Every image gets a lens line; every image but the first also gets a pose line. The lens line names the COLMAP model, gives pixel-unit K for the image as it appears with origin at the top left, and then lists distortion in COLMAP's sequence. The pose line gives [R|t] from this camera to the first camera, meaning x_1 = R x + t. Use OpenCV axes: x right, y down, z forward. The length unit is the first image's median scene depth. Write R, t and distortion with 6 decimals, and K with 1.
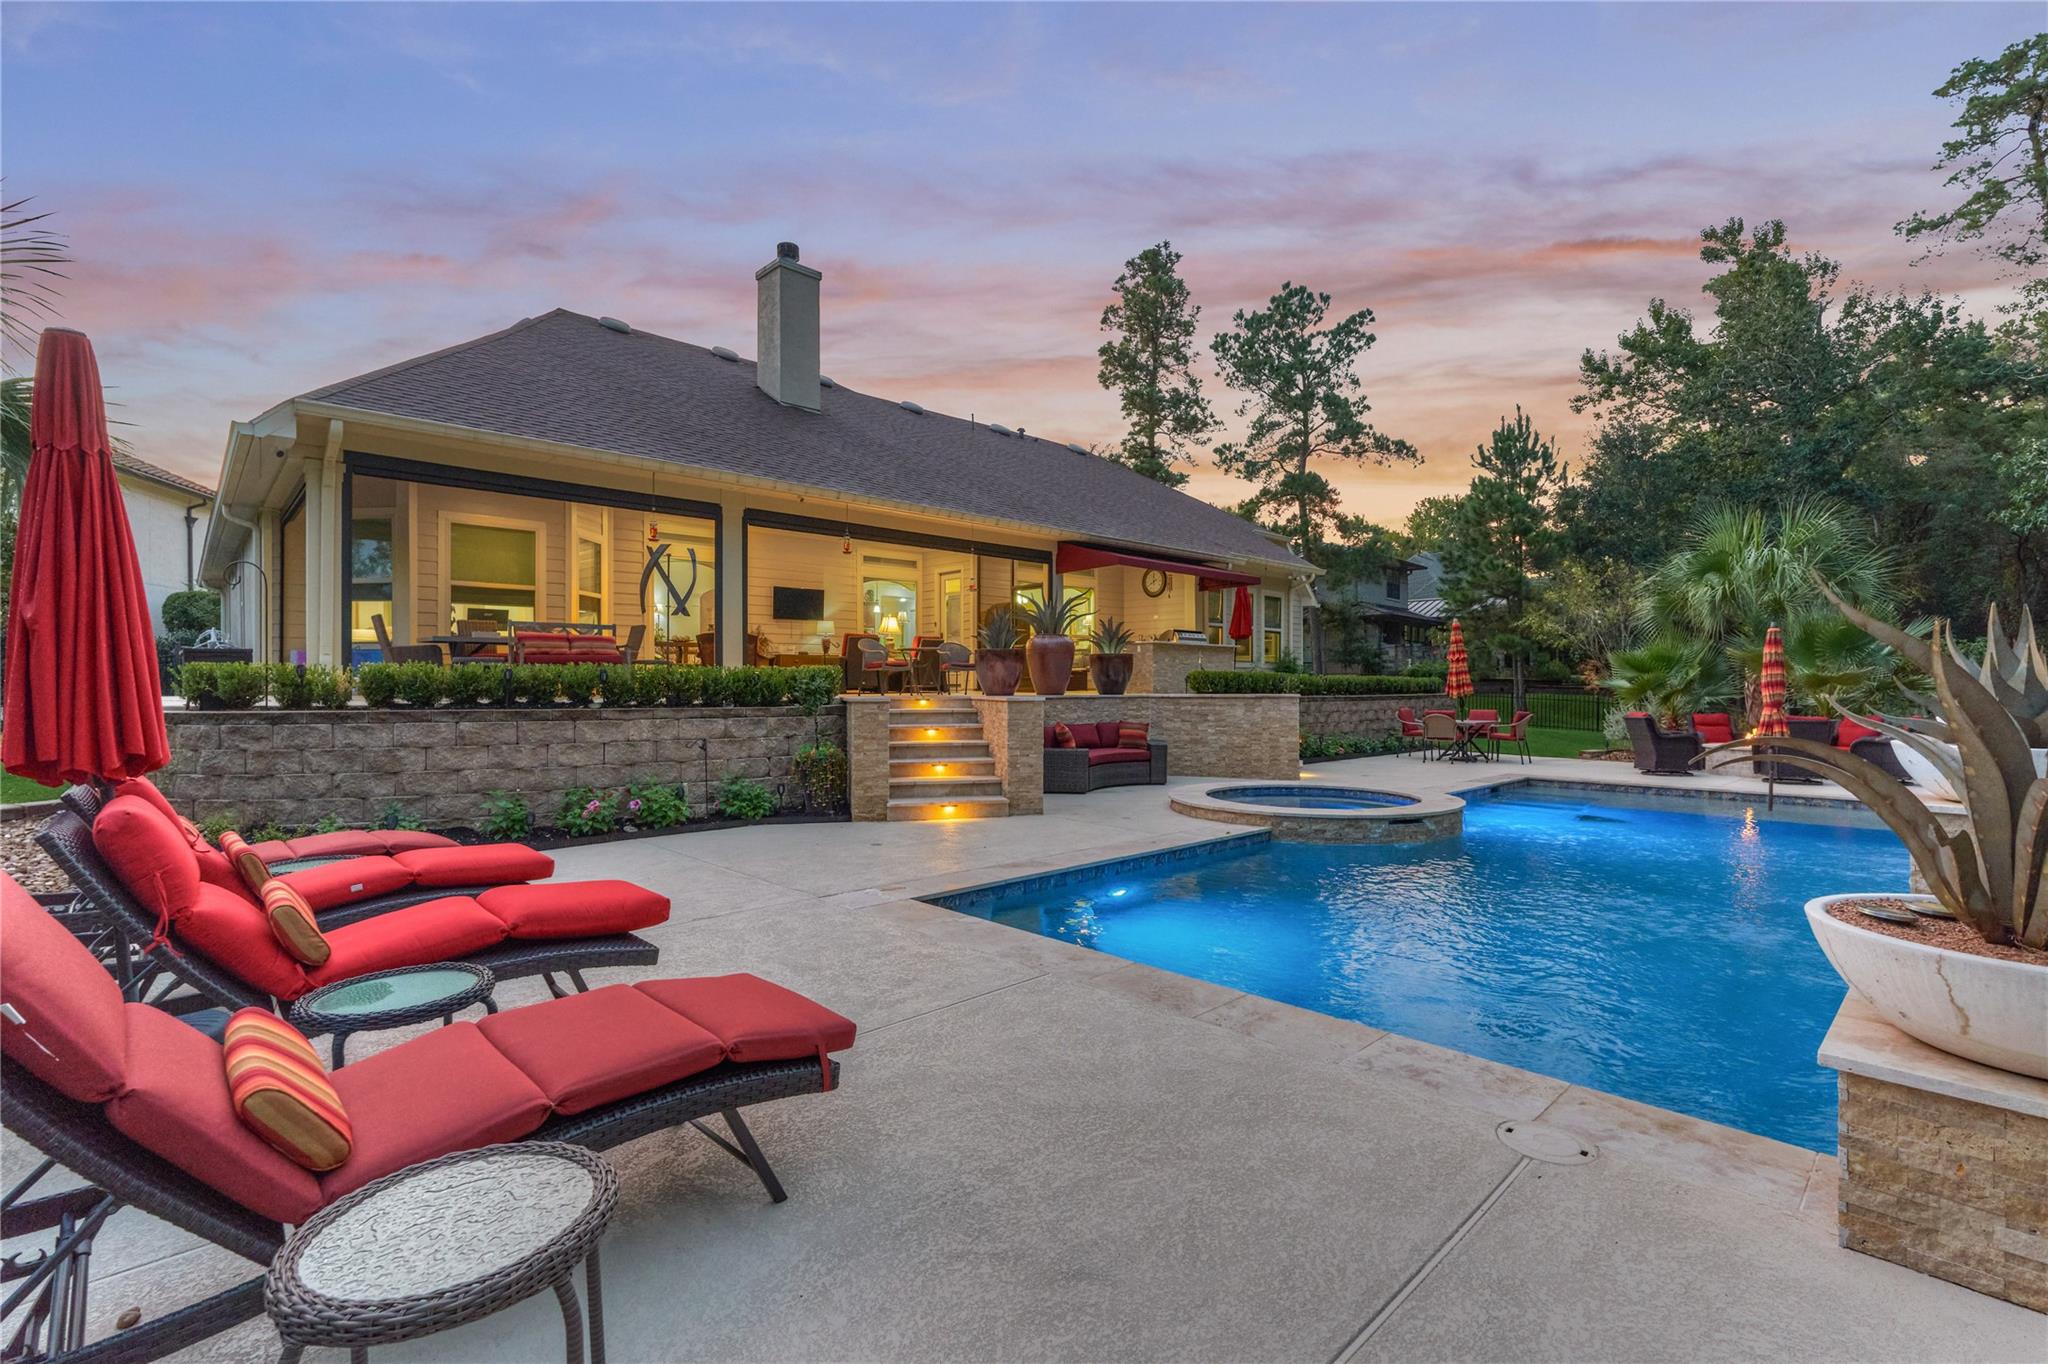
lens RADIAL K [[918.0, 0, 1022.9], [0, 918.0, 680.5], [0, 0, 1]] dist [-0.001742, 0.000204]
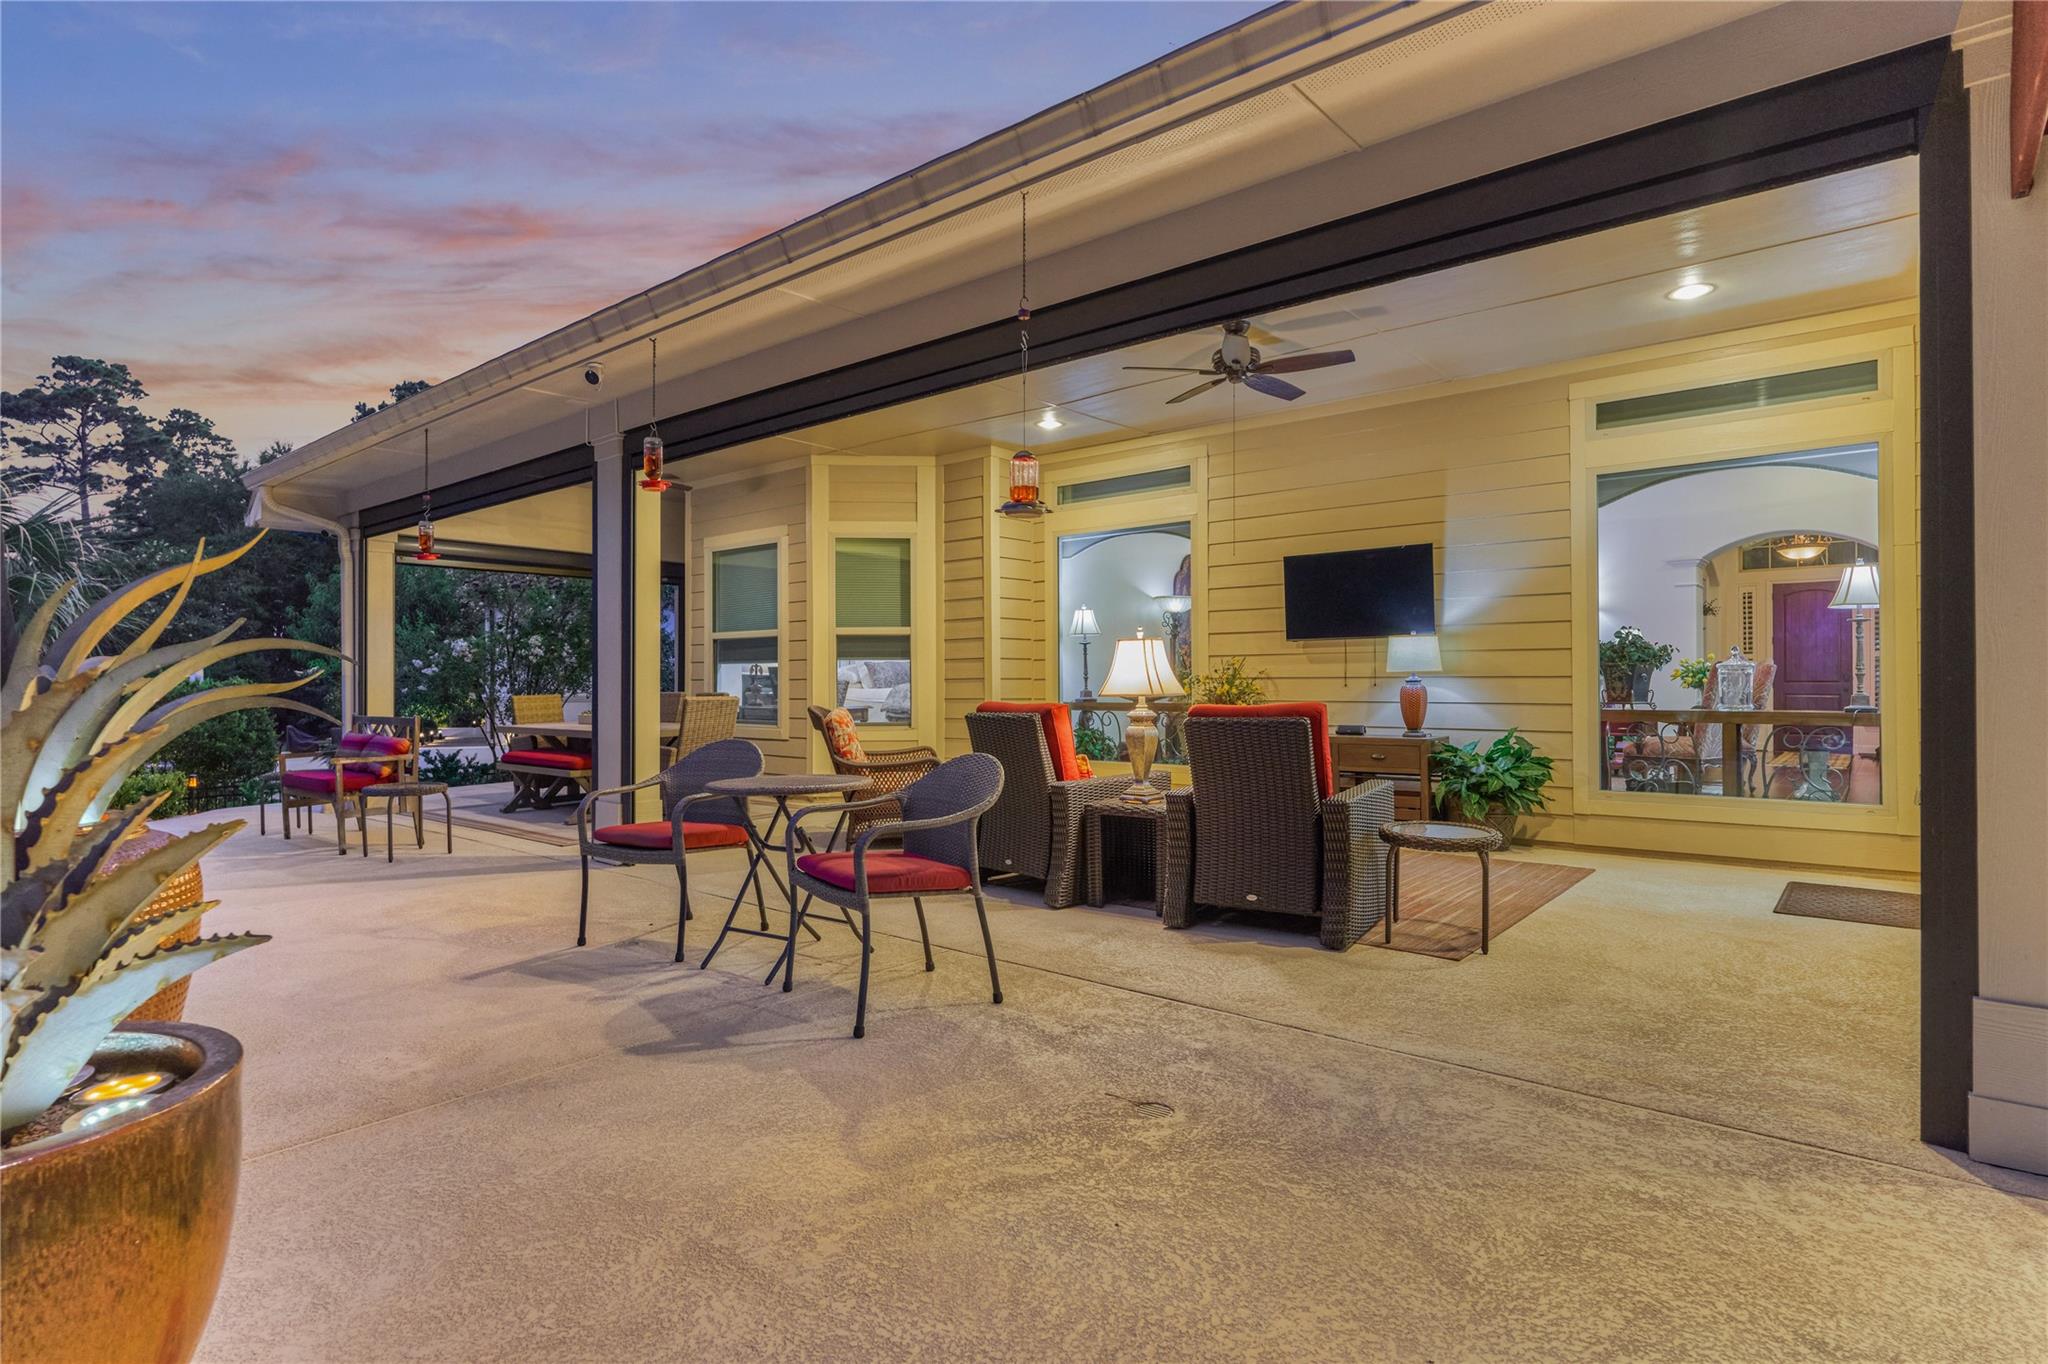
lens RADIAL K [[1027.1, 0, 1055.6], [0, 1027.1, 672.9], [0, 0, 1]] dist [-0.009559, -0.000485]
pose [[0.156408, -0.004180, -0.987684, 0.078959], [0.014258, 0.999896, -0.001974, -0.028436], [0.987590, -0.013774, 0.156452, 0.445467]]
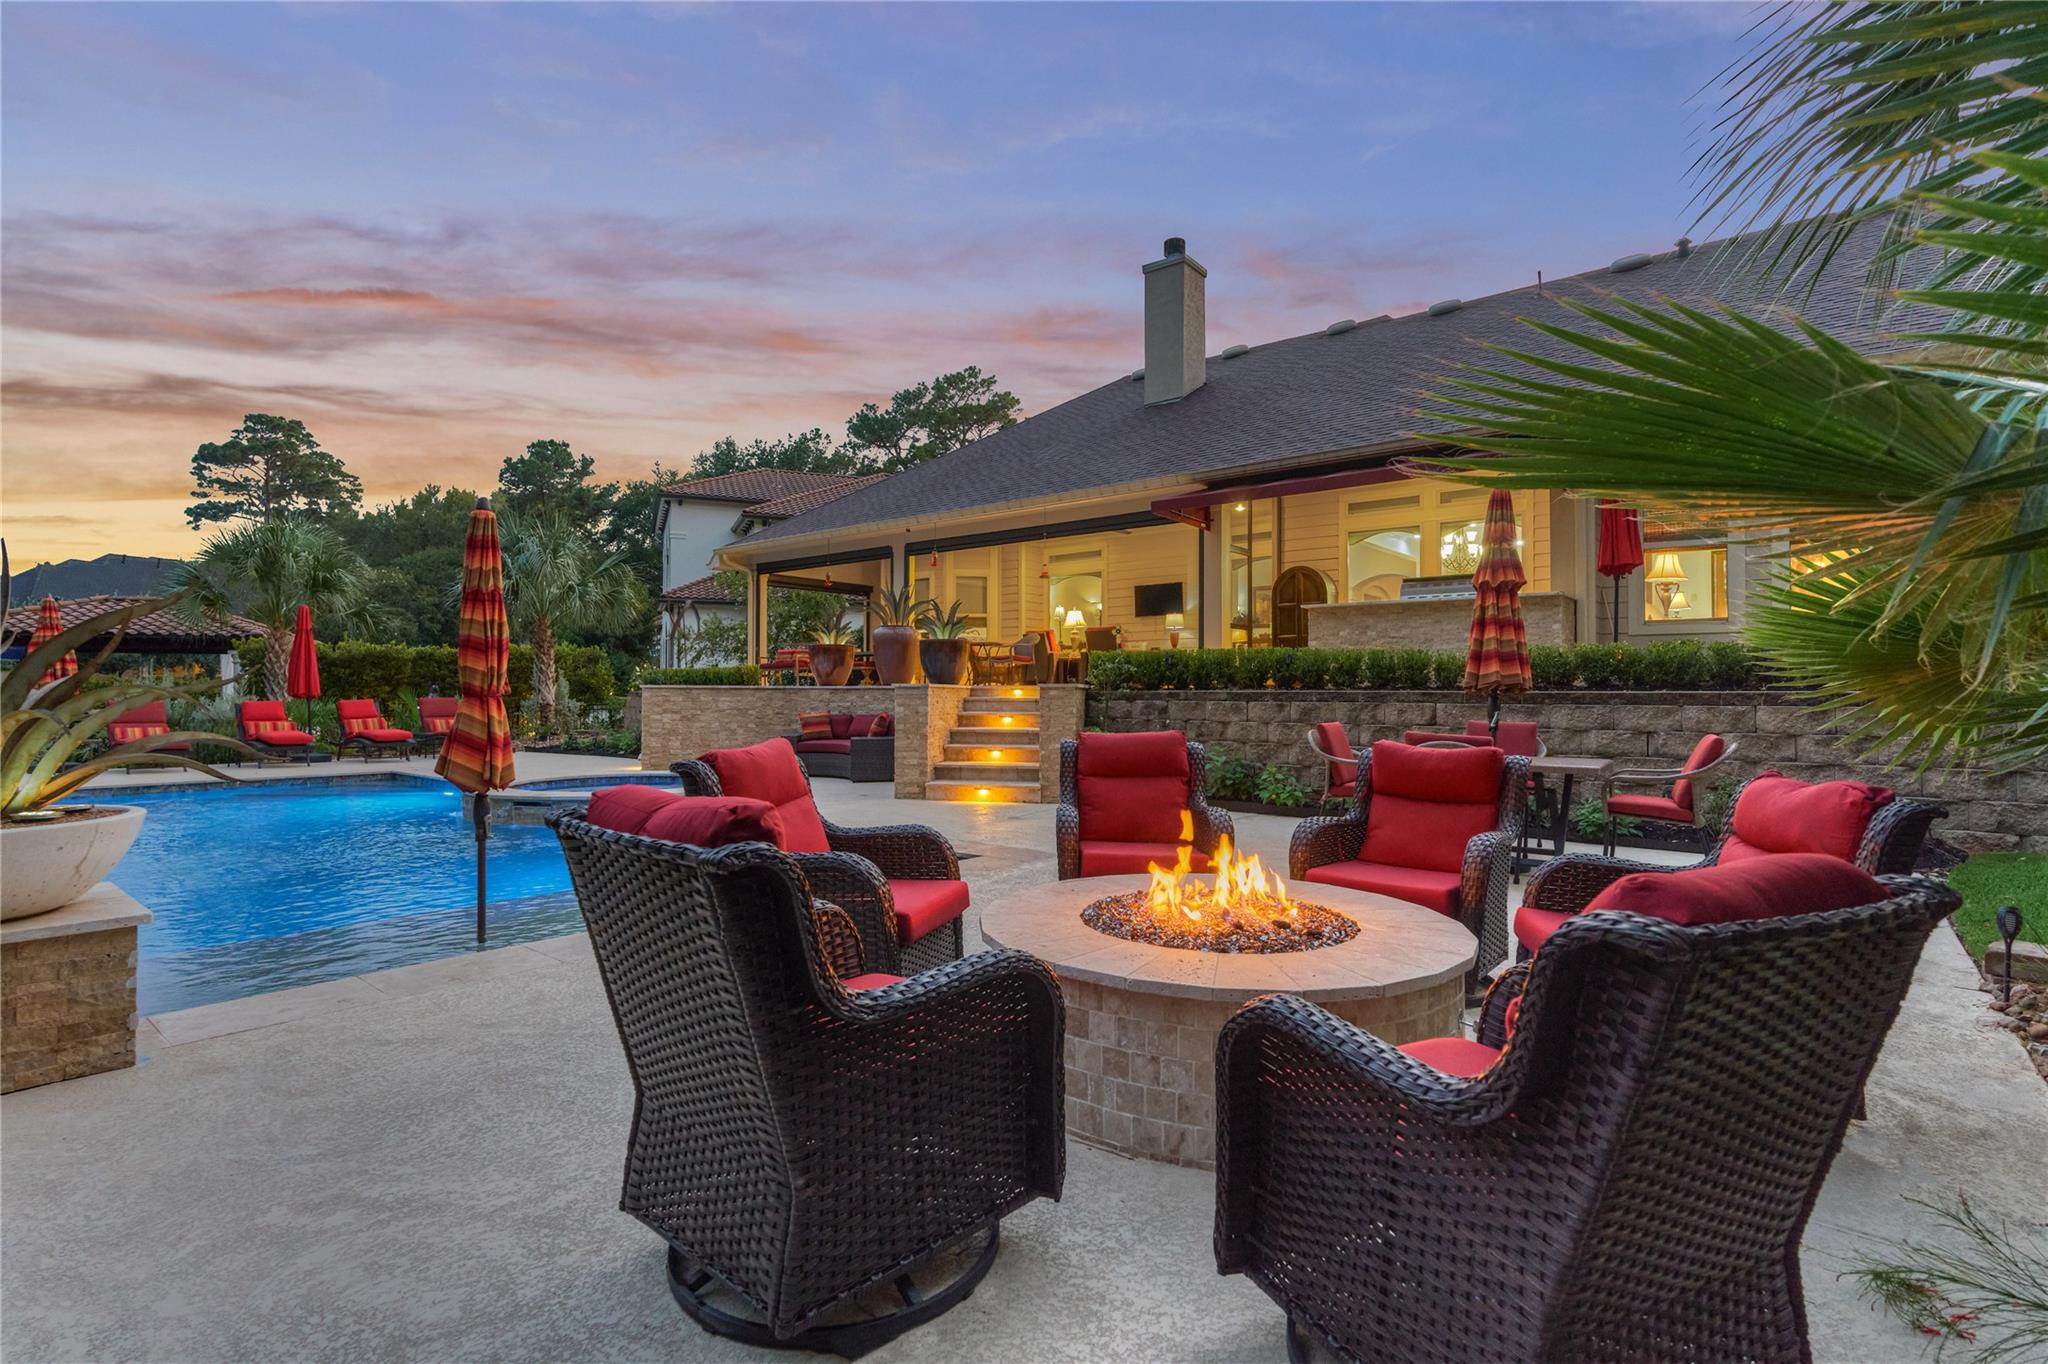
lens RADIAL K [[965.5, 0, 1025.7], [0, 965.5, 684.8], [0, 0, 1]] dist [-0.008612, 0.002697]
pose [[0.140423, -0.005165, -0.990078, 0.426099], [0.005866, 0.999973, -0.004385, 0.007625], [0.990074, -0.005192, 0.140450, 0.386063]]
